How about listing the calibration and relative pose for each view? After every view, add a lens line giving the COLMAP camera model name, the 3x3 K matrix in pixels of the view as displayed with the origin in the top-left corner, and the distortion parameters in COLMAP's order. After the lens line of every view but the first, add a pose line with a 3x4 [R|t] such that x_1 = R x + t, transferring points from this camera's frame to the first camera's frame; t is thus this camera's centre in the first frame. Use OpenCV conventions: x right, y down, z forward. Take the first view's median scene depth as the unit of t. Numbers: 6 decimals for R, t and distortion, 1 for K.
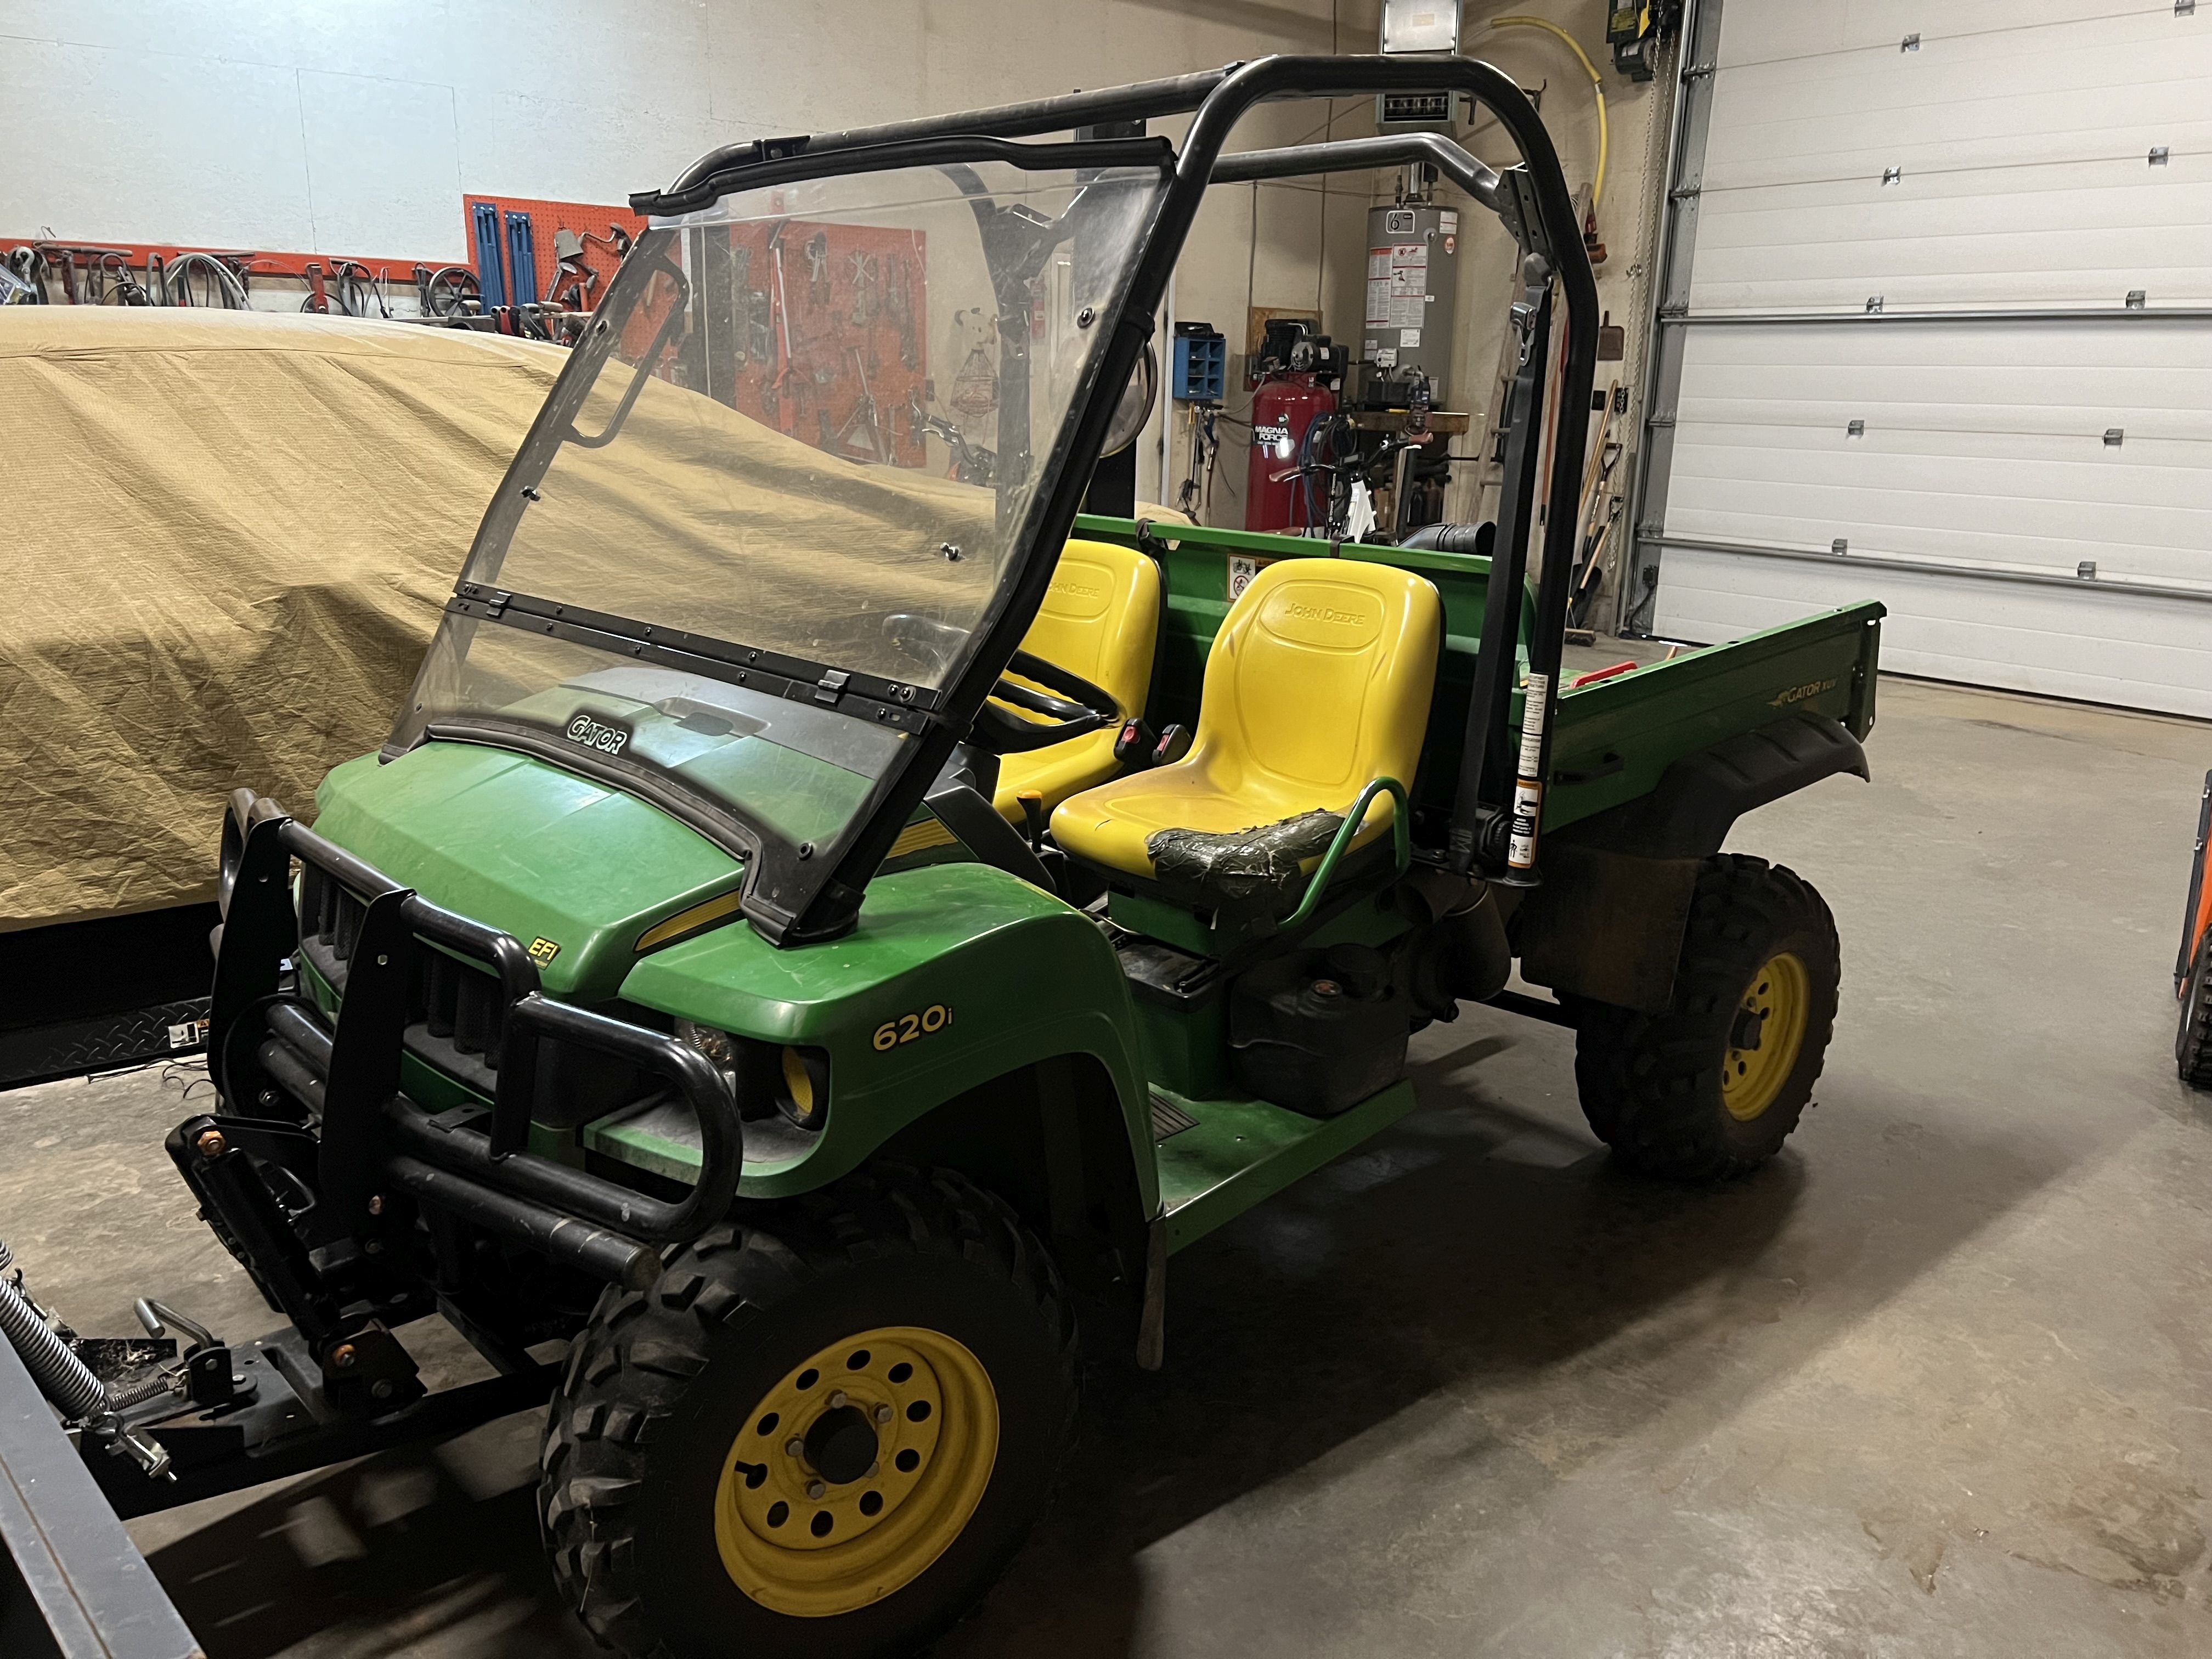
lens RADIAL K [[1662.7, 0, 1094.3], [0, 1662.7, 844.8], [0, 0, 1]] dist [0.036608, -0.047166]
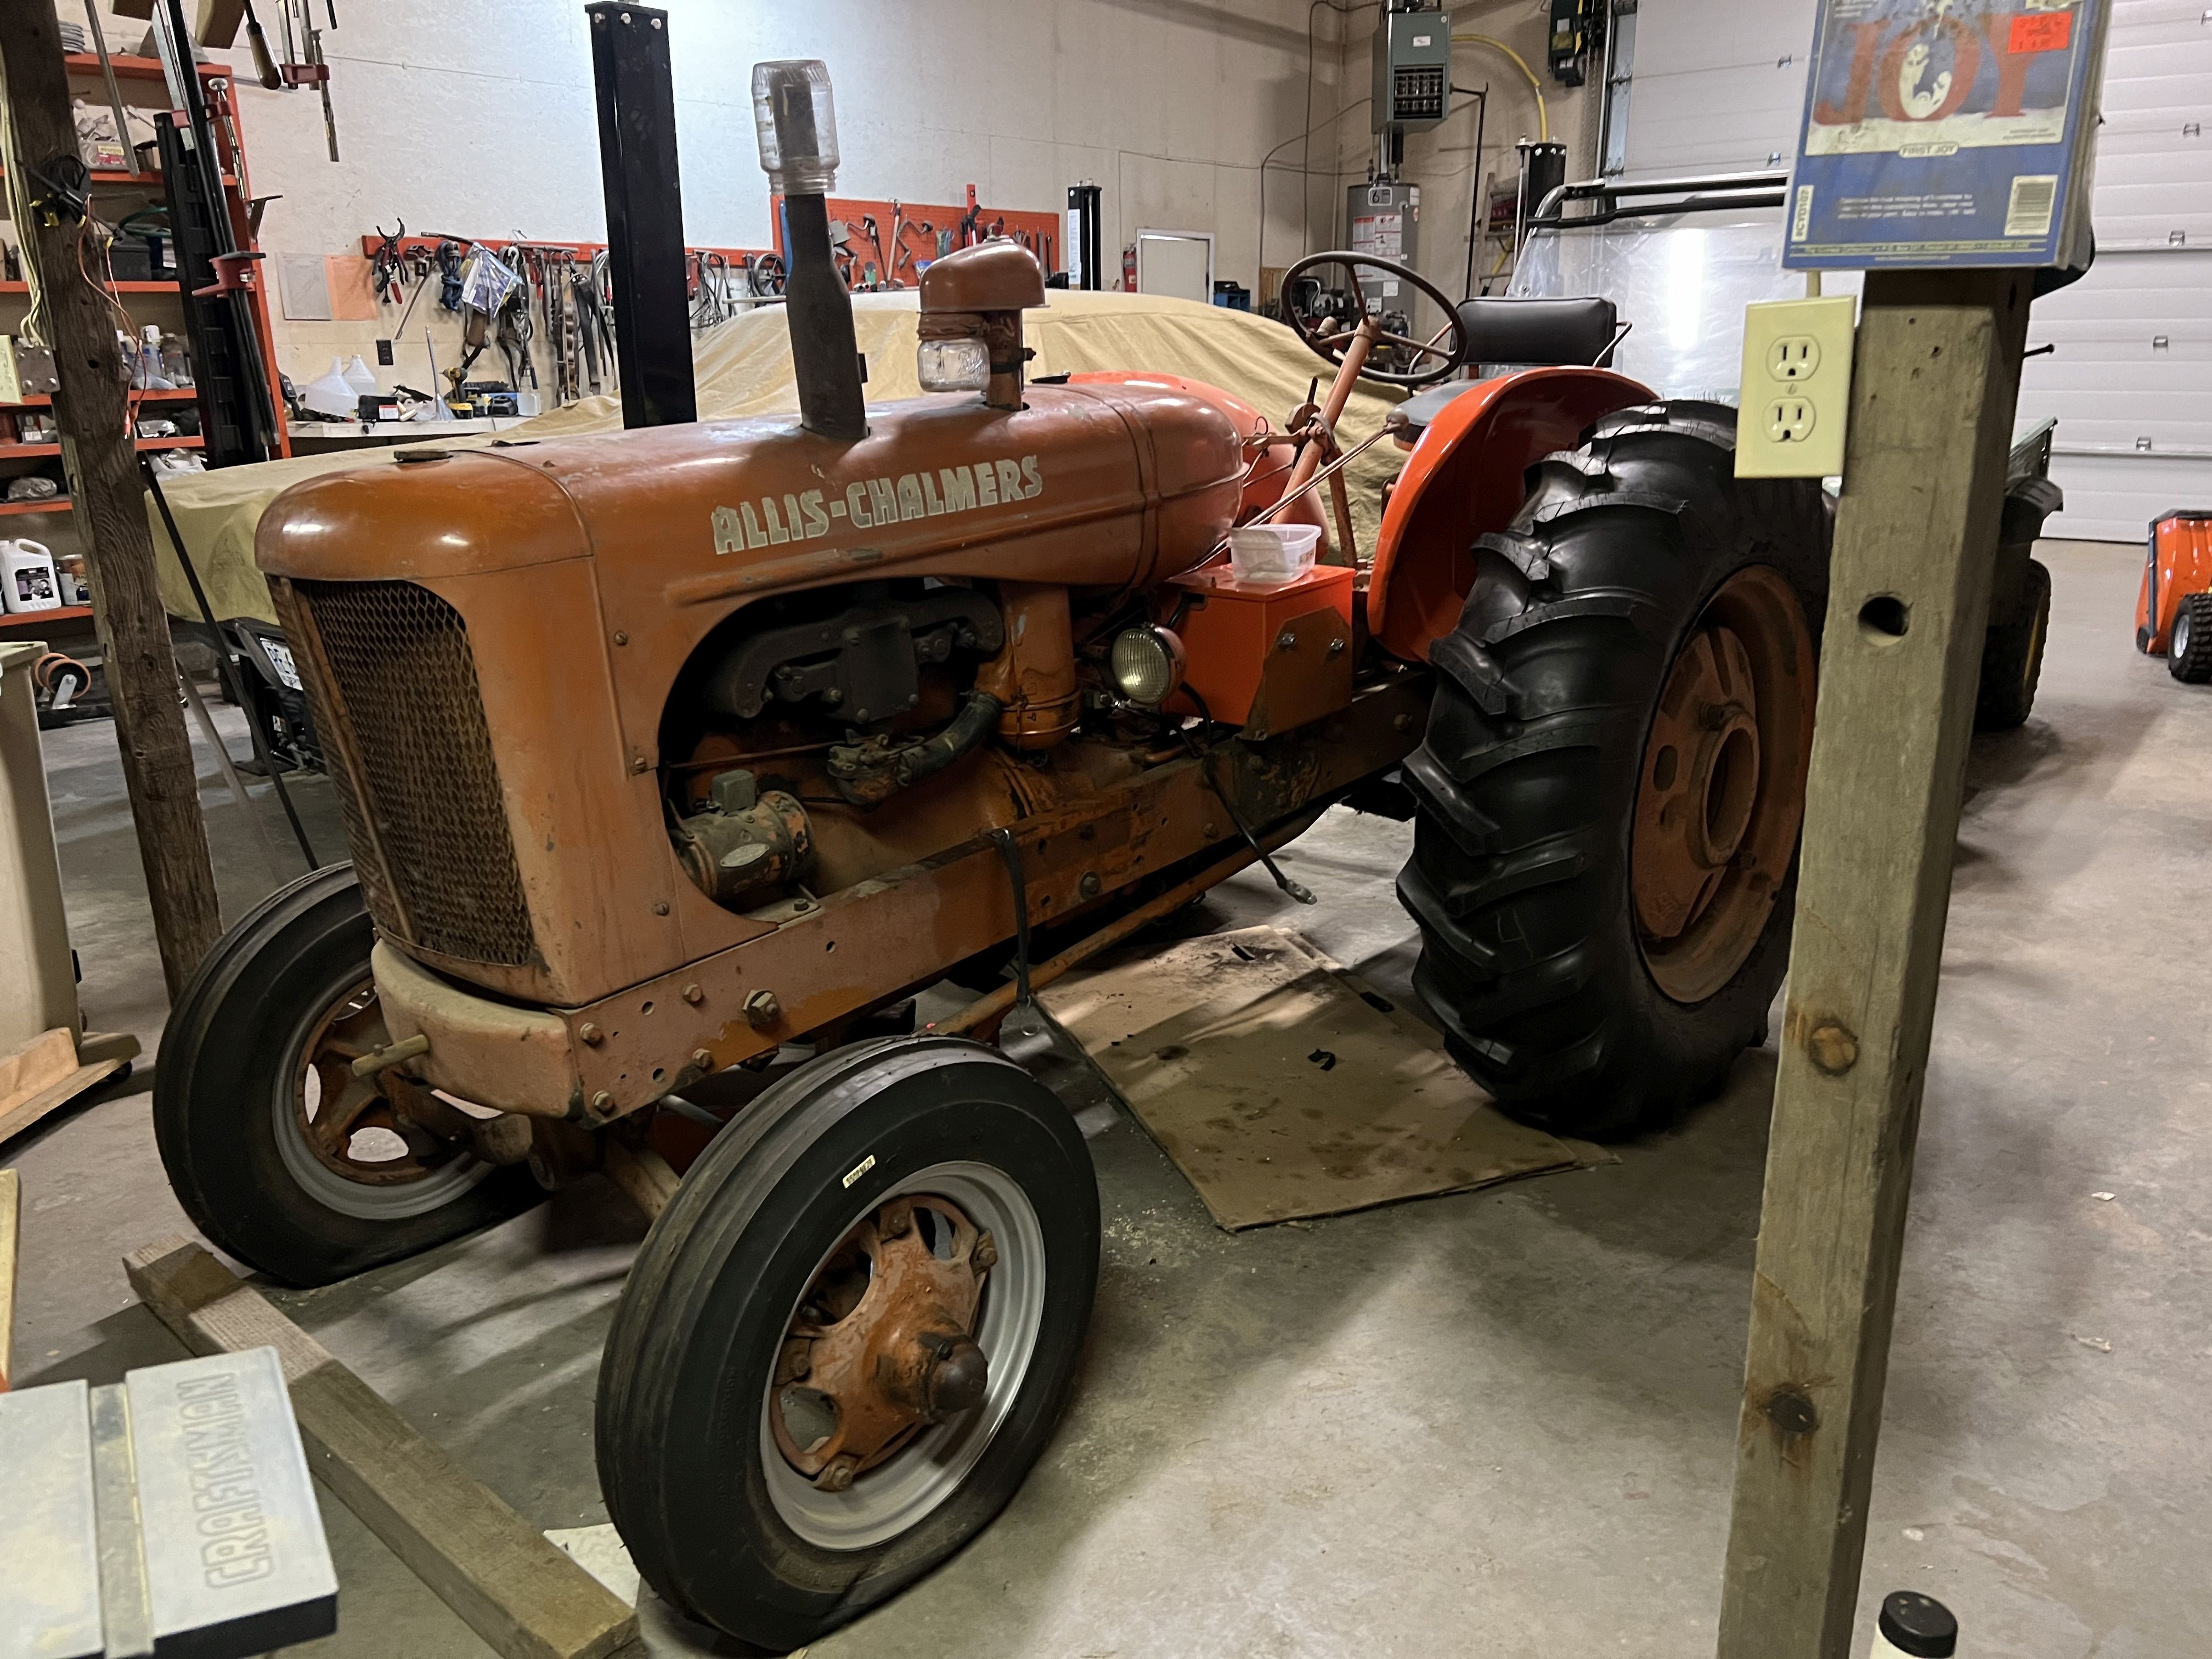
lens RADIAL K [[1662.7, 0, 1094.3], [0, 1662.7, 844.8], [0, 0, 1]] dist [0.036608, -0.047166]
pose [[0.977332, -0.092908, 0.190236, -0.344245], [0.088631, 0.995585, 0.030890, 0.062458], [-0.192266, -0.013329, 0.981252, -0.224185]]
